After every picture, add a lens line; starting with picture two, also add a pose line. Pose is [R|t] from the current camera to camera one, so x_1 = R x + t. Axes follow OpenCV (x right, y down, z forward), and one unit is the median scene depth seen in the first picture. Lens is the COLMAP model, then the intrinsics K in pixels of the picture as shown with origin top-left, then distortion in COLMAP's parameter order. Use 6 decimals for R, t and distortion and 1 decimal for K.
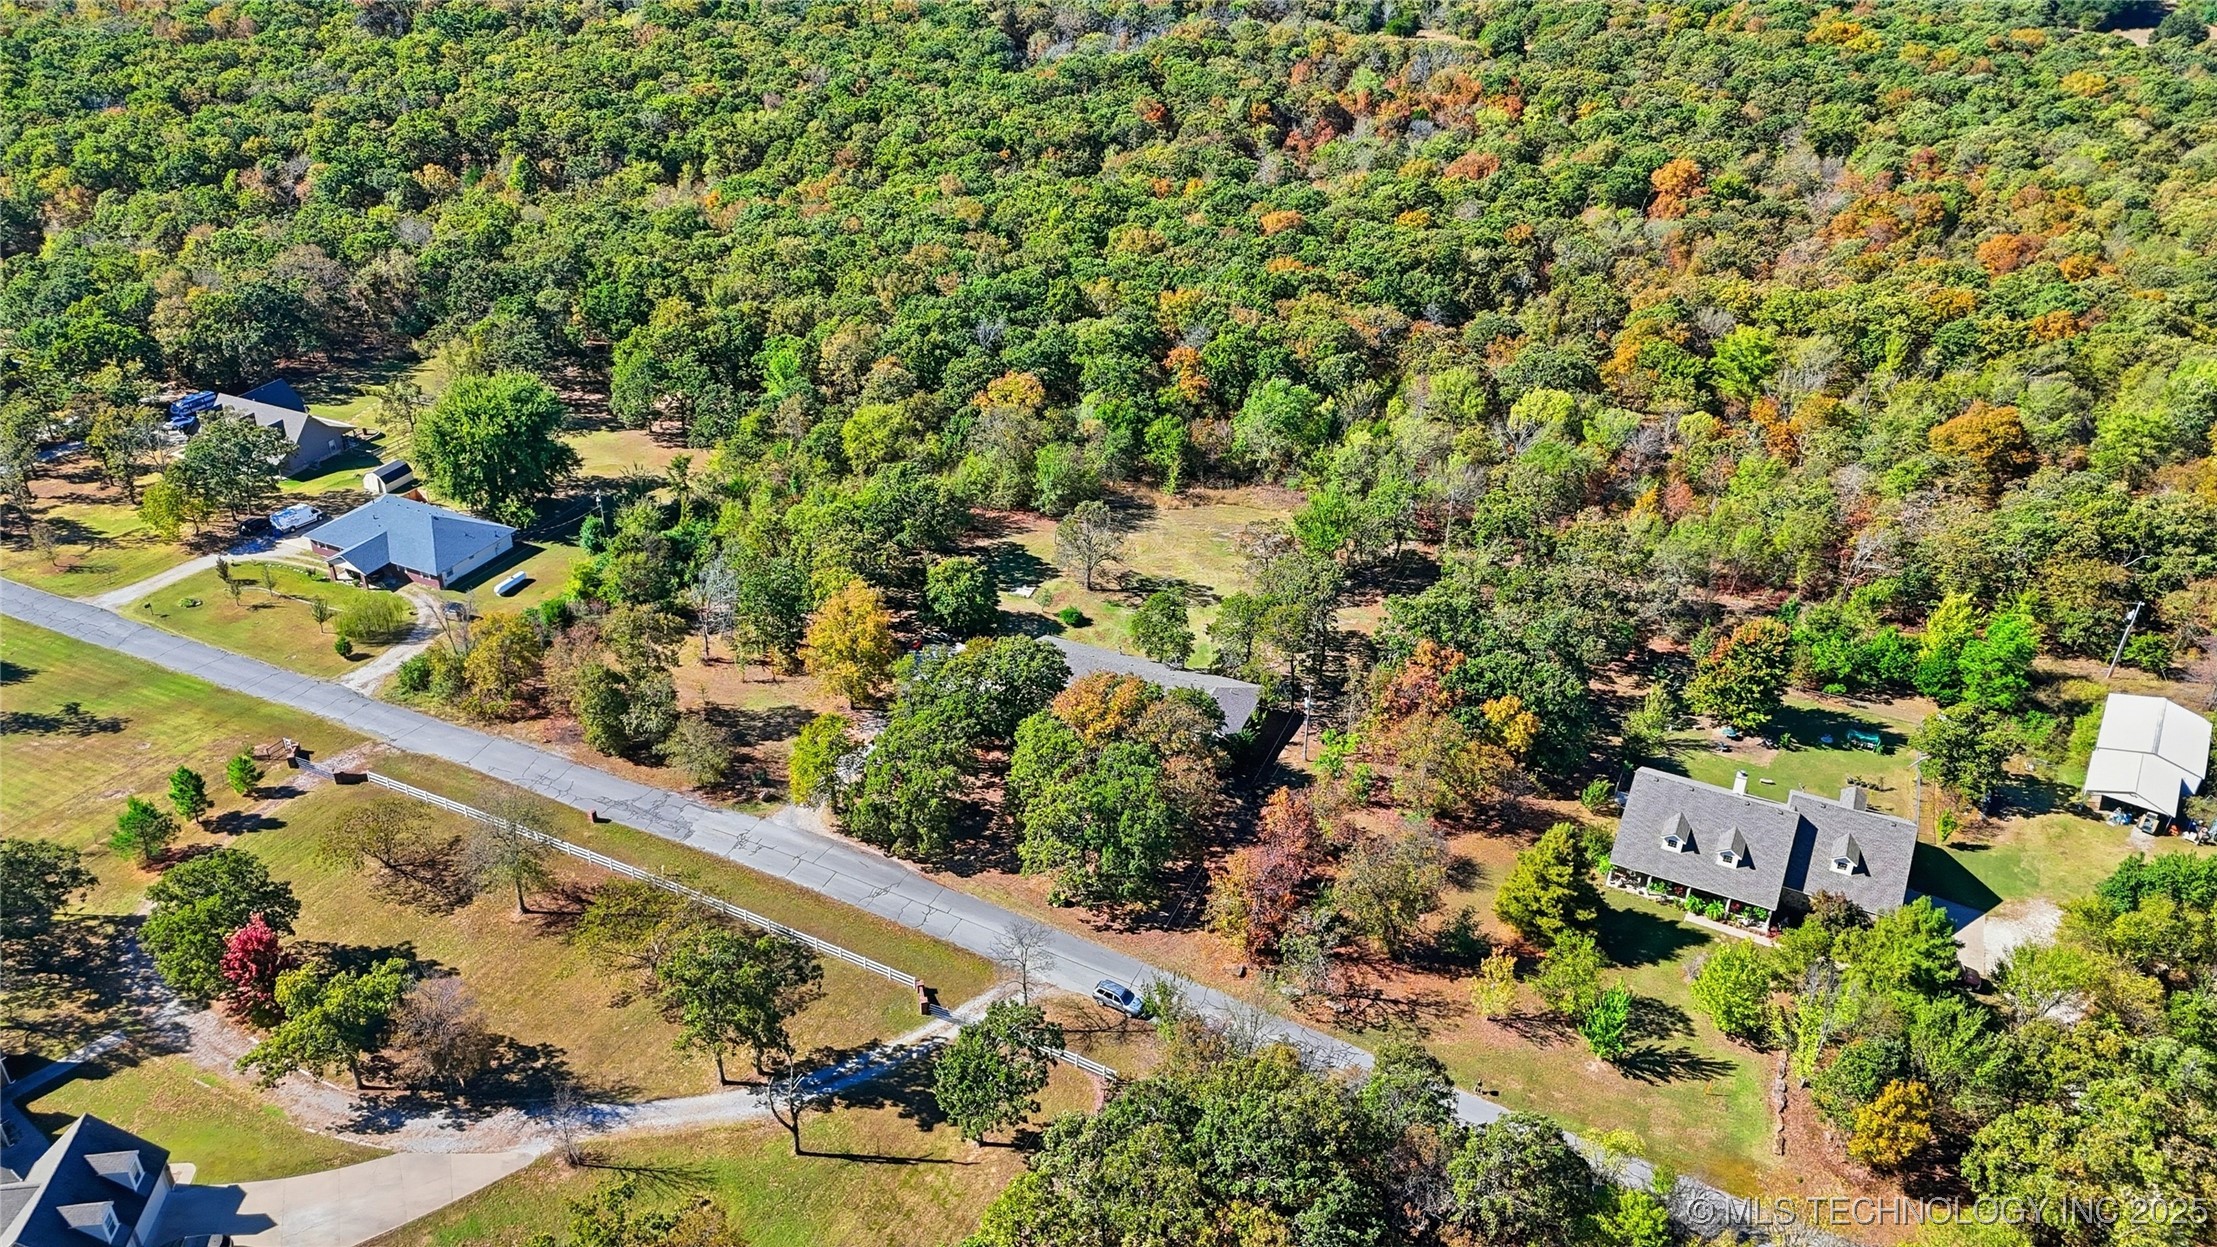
lens RADIAL K [[1578.0, 0, 1108.5], [0, 1578.0, 623.5], [0, 0, 1]] dist [0.056175, -0.042745]
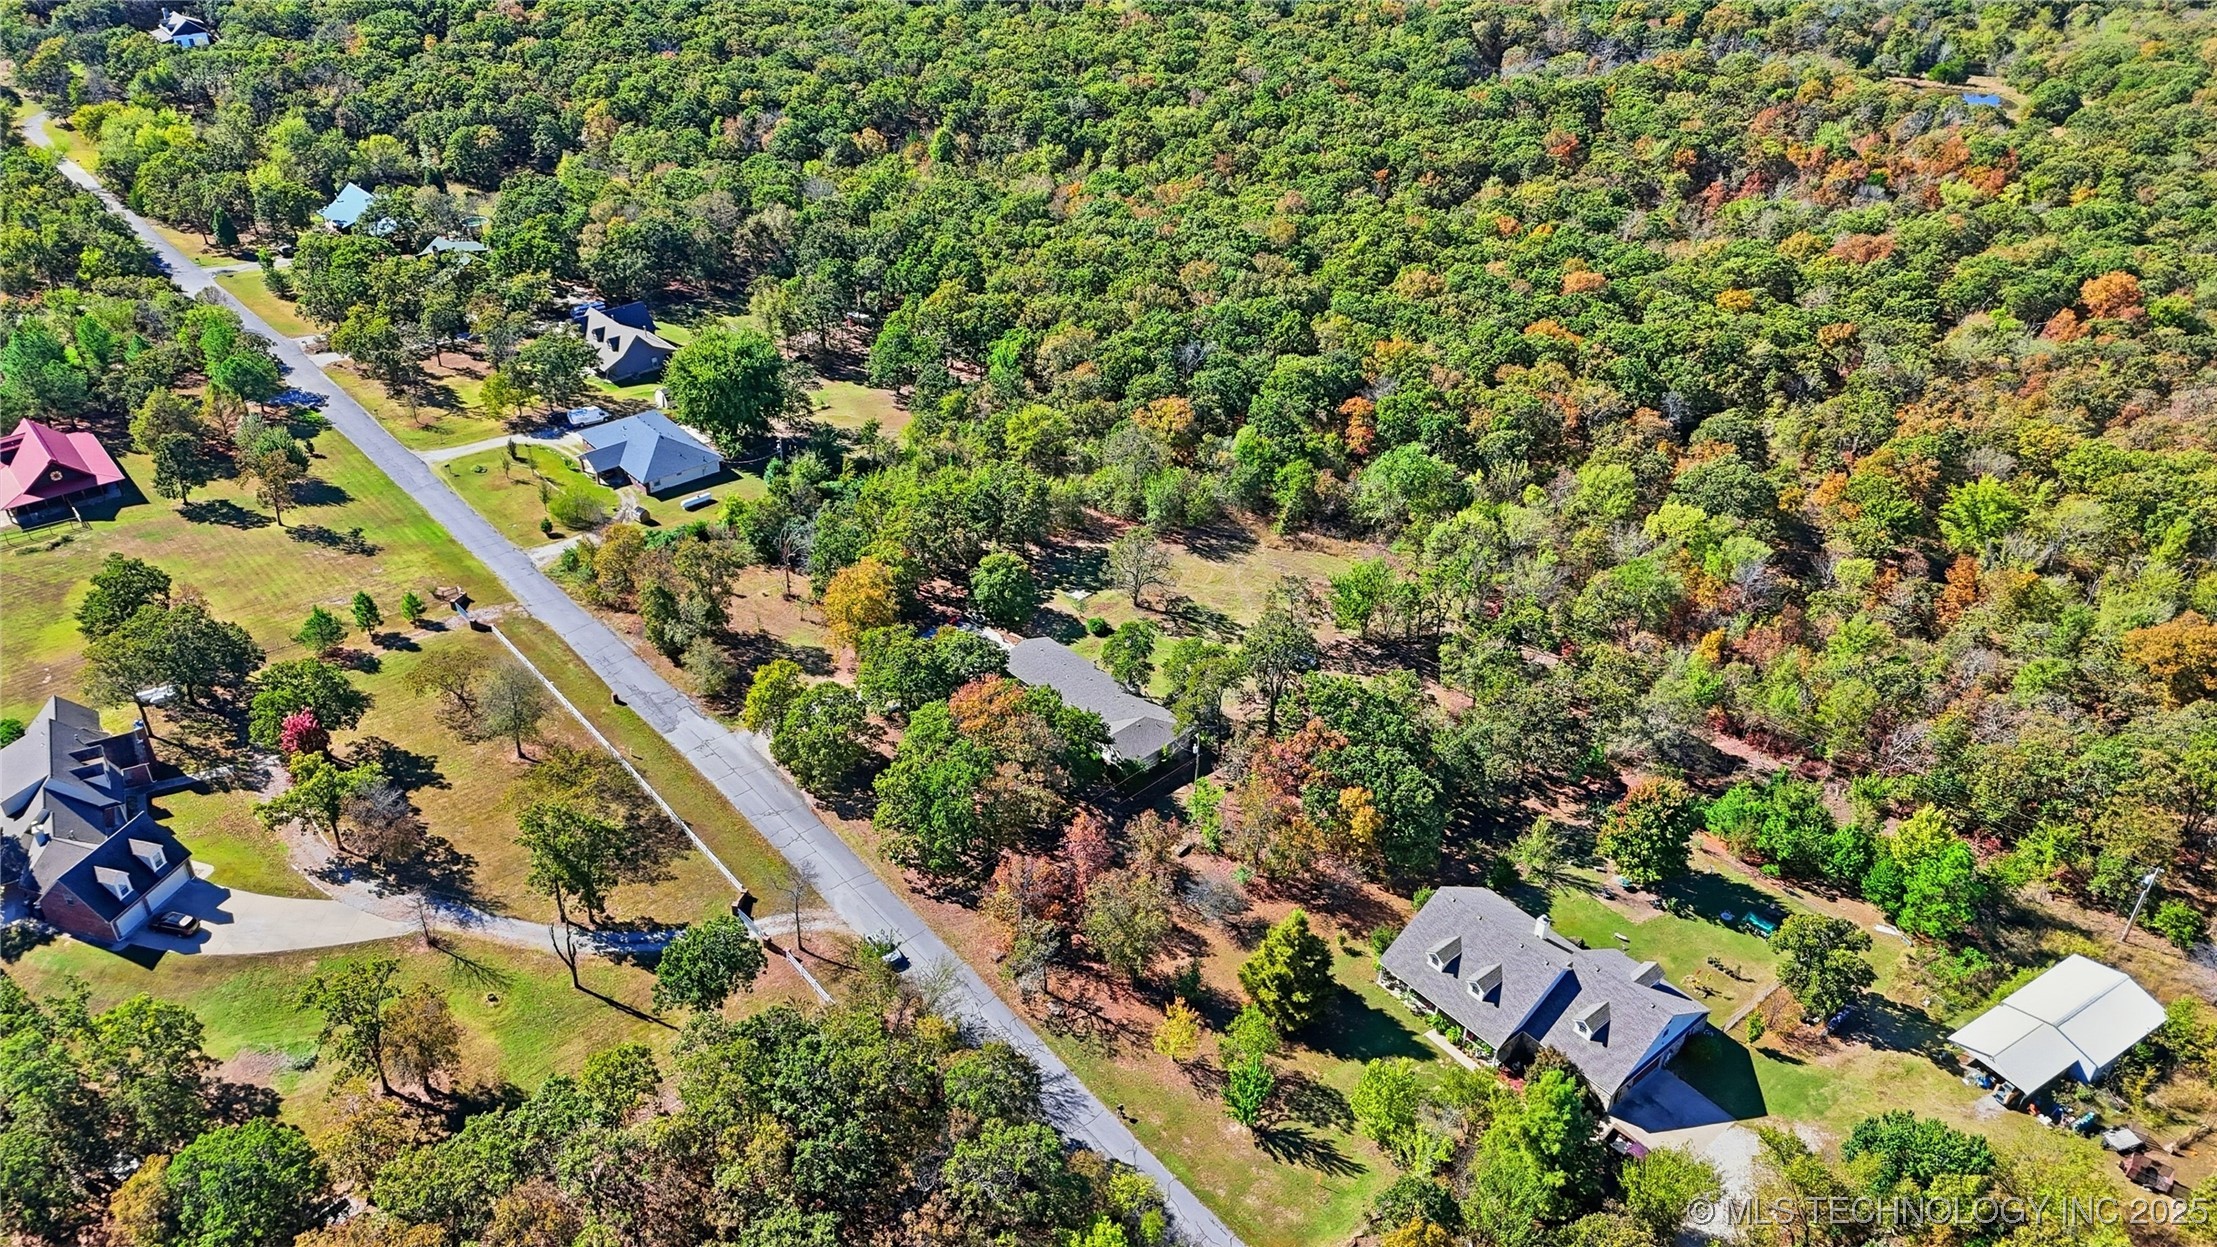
lens RADIAL K [[1578.0, 0, 1108.5], [0, 1578.0, 623.5], [0, 0, 1]] dist [0.056175, -0.042745]
pose [[0.919046, 0.215167, -0.330239, 0.351629], [-0.207405, 0.976473, 0.059017, -0.073570], [0.335168, 0.014254, 0.942050, -0.042607]]
